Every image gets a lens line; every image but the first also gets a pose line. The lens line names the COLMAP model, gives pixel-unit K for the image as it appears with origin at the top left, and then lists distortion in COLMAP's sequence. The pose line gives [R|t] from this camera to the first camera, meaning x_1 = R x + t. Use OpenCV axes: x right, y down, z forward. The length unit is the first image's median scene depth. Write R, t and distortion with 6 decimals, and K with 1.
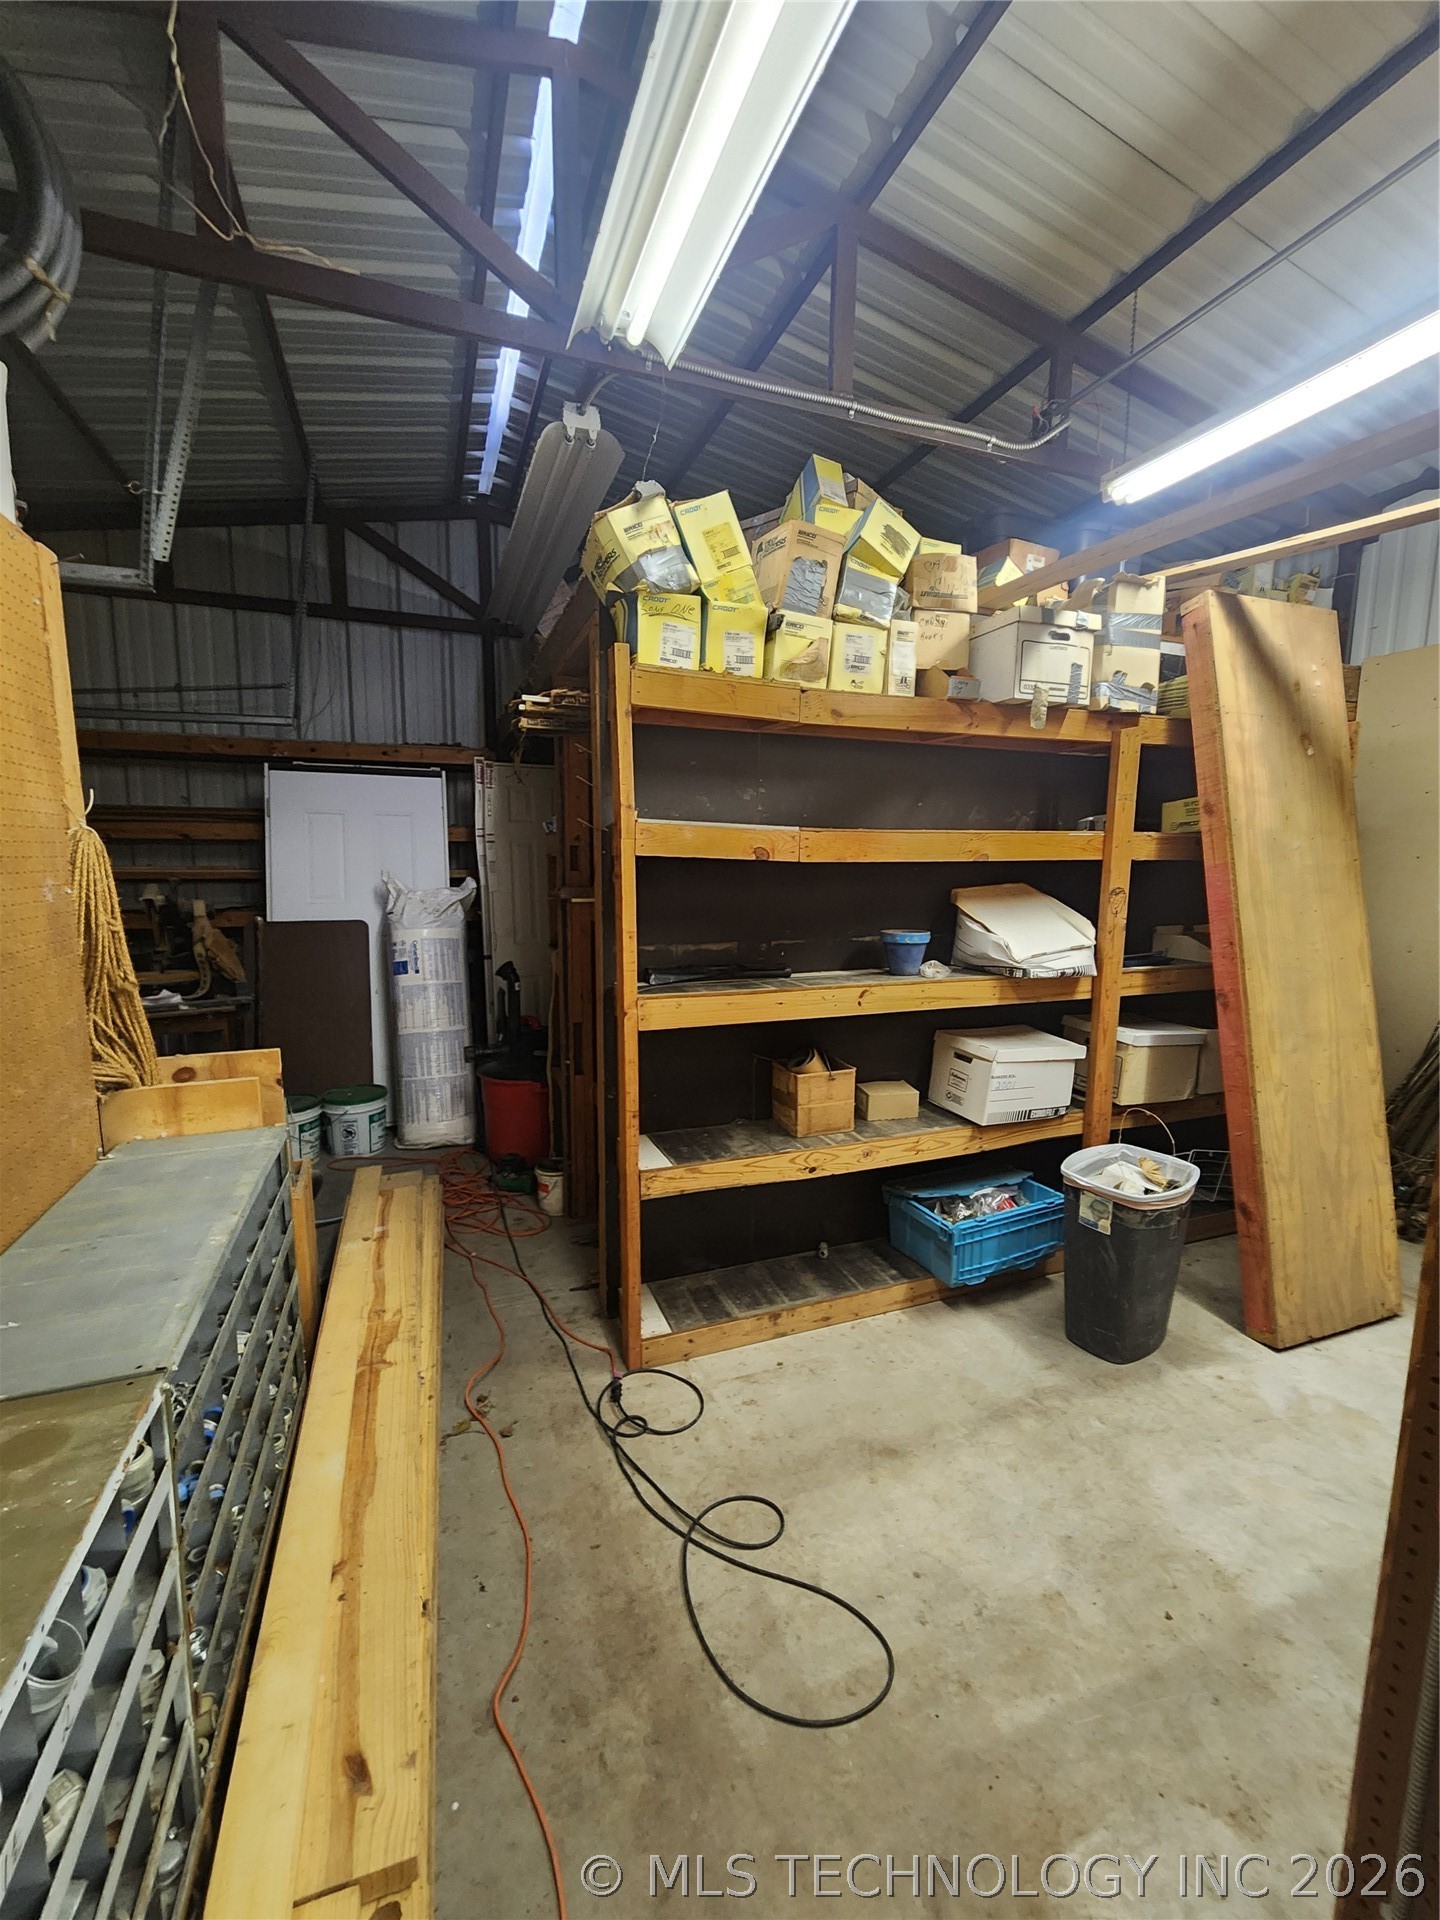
lens RADIAL K [[781.1, 0, 730.9], [0, 781.1, 966.1], [0, 0, 1]] dist [0.004932, -0.003643]
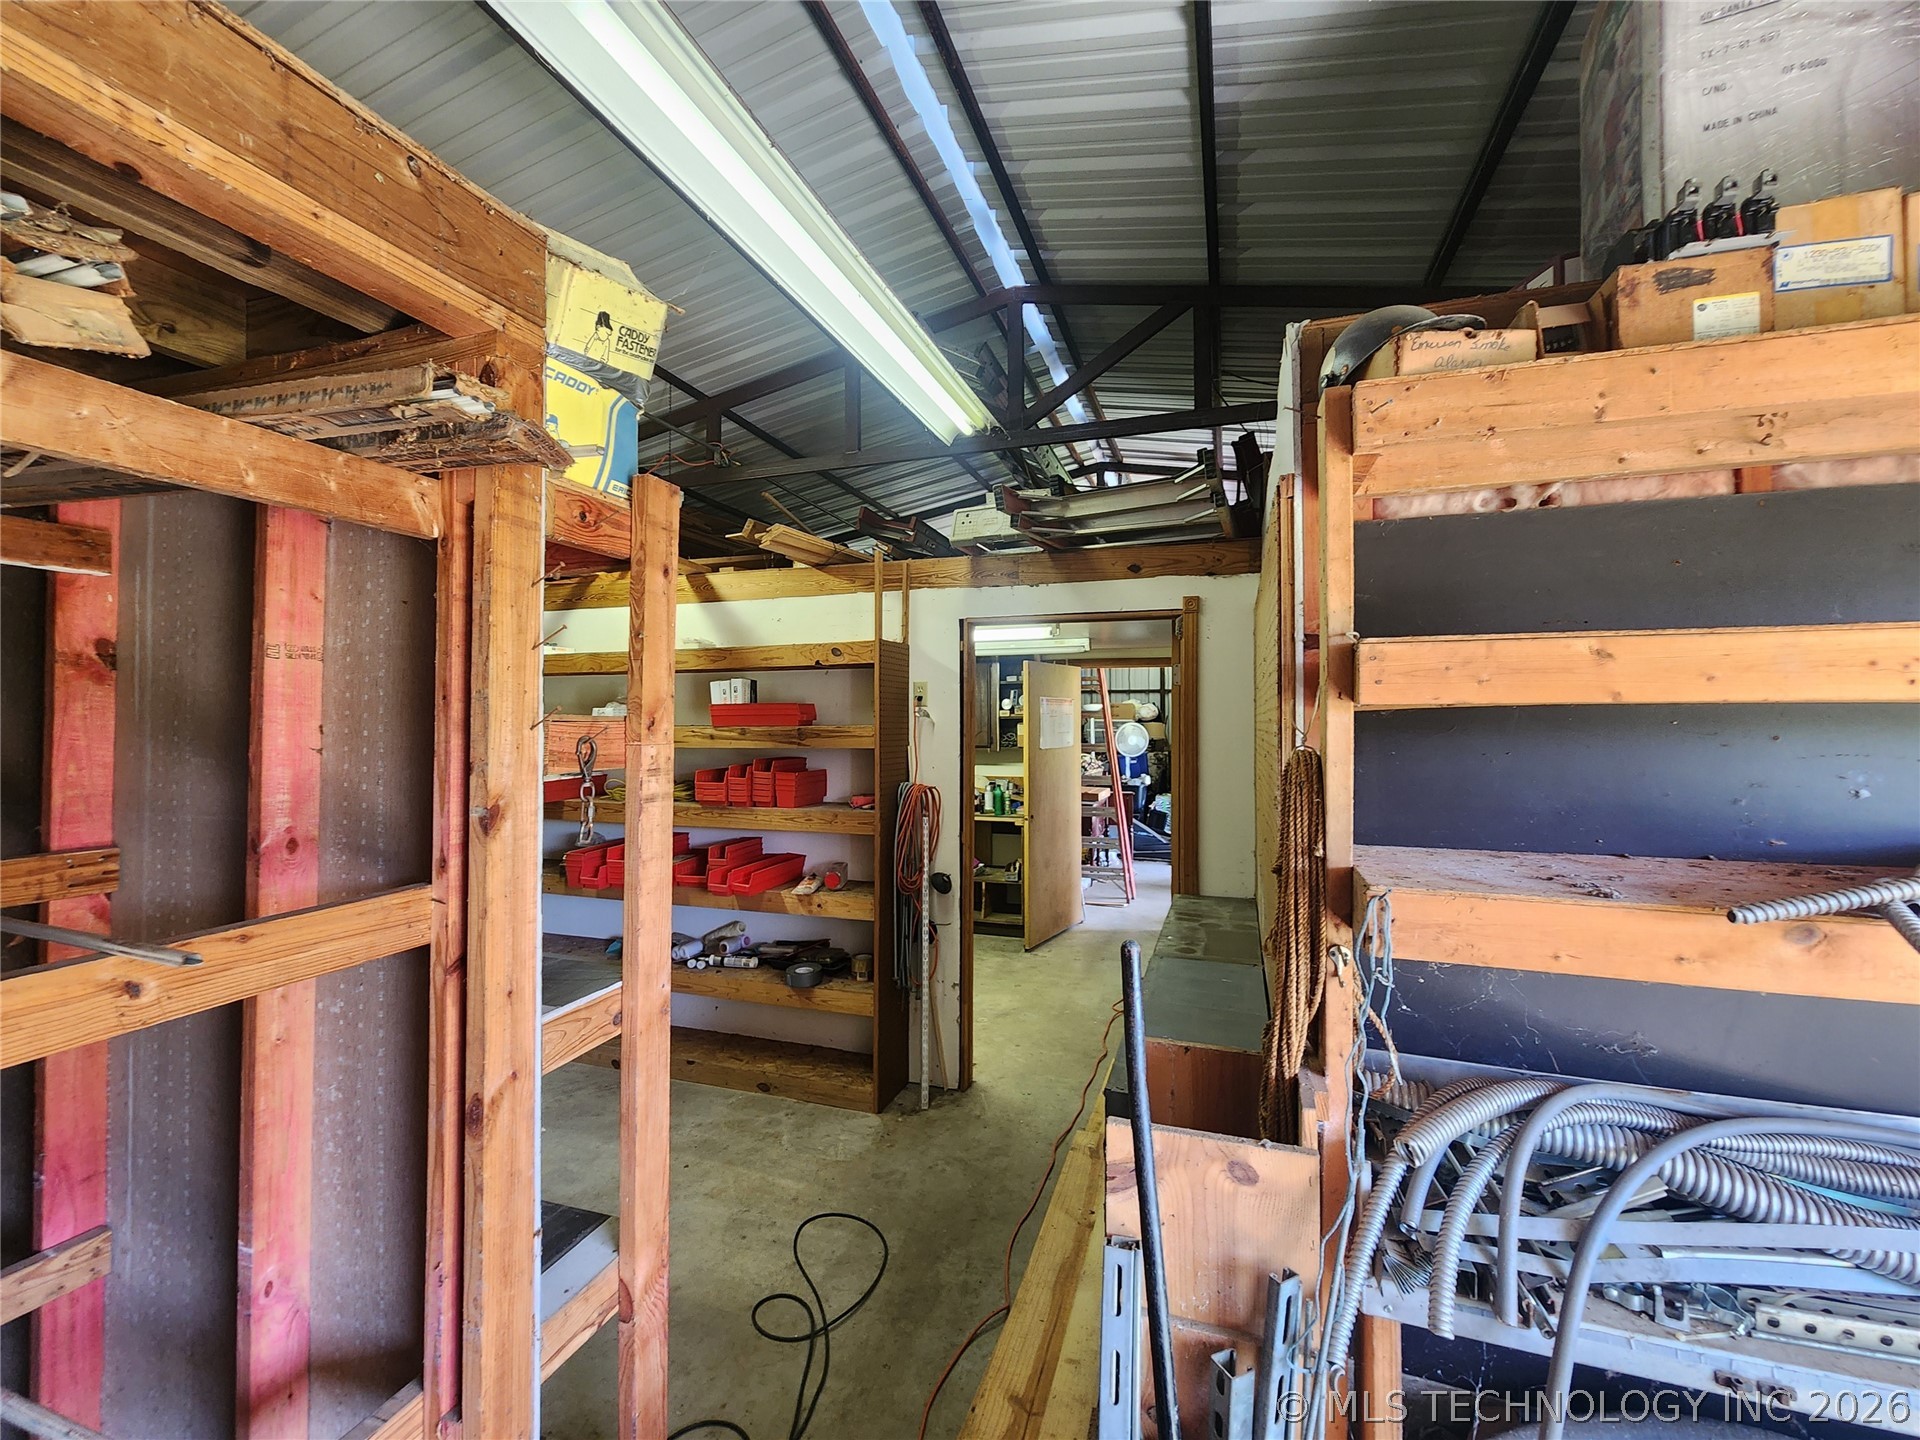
lens RADIAL K [[785.2, 0, 963.5], [0, 785.2, 707.8], [0, 0, 1]] dist [0.001020, -0.000875]
pose [[-0.764103, 0.002079, 0.645091, -0.983394], [0.079455, 0.992684, 0.090914, -0.294487], [-0.640183, 0.120724, -0.758678, 1.658335]]
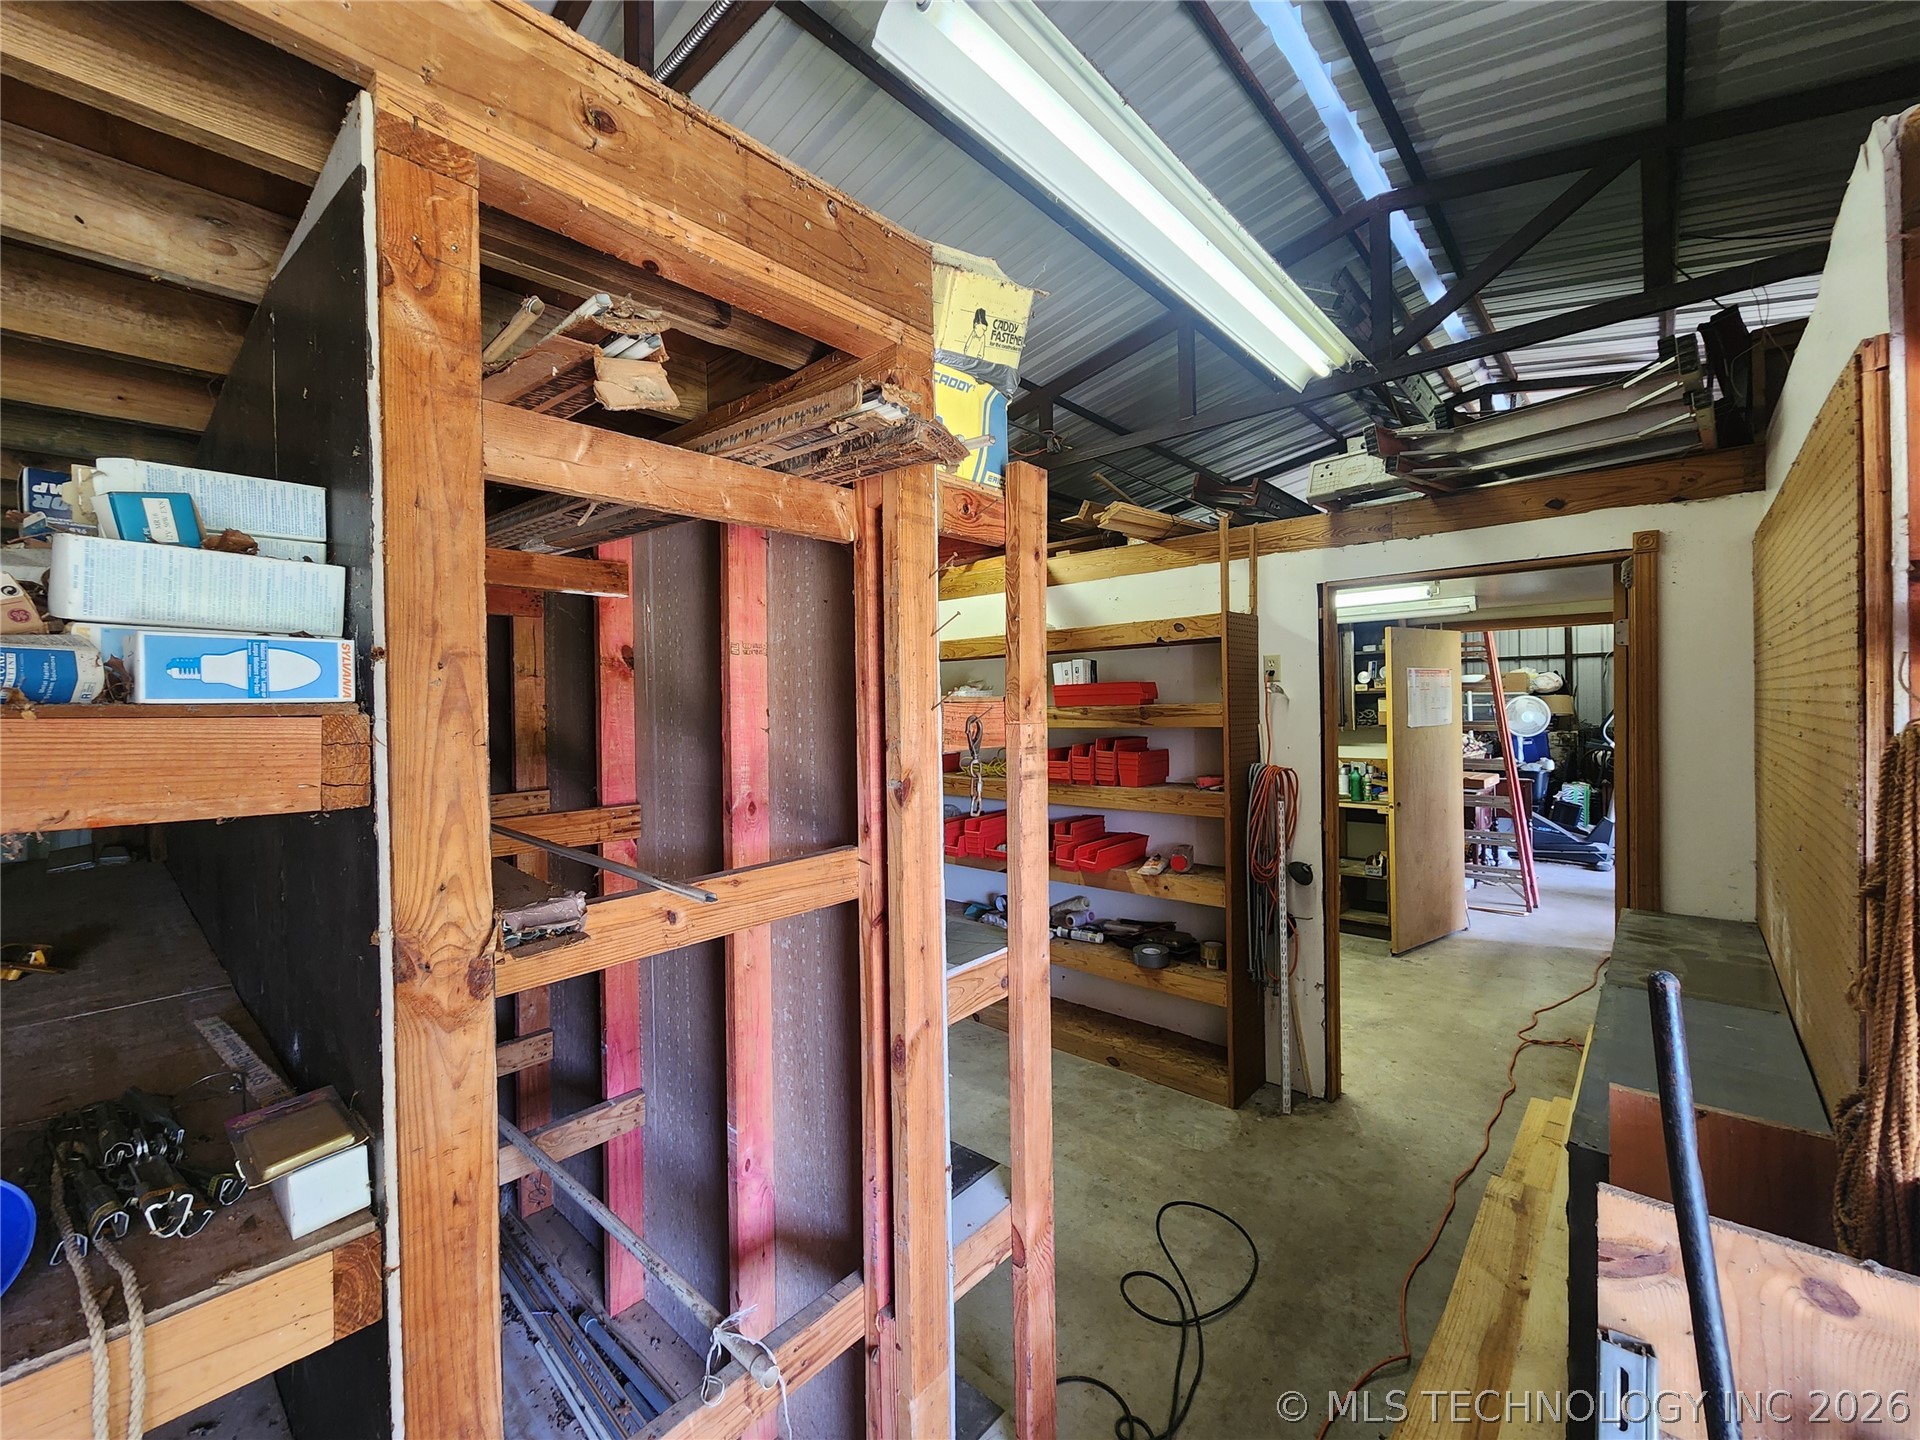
lens RADIAL K [[781.1, 0, 959.5], [0, 781.1, 709.1], [0, 0, 1]] dist [0.004932, -0.003643]
pose [[-0.448009, -0.006533, 0.894005, -0.924916], [0.133026, 0.988355, 0.073886, -0.295353], [-0.884077, 0.152028, -0.441923, 1.687561]]
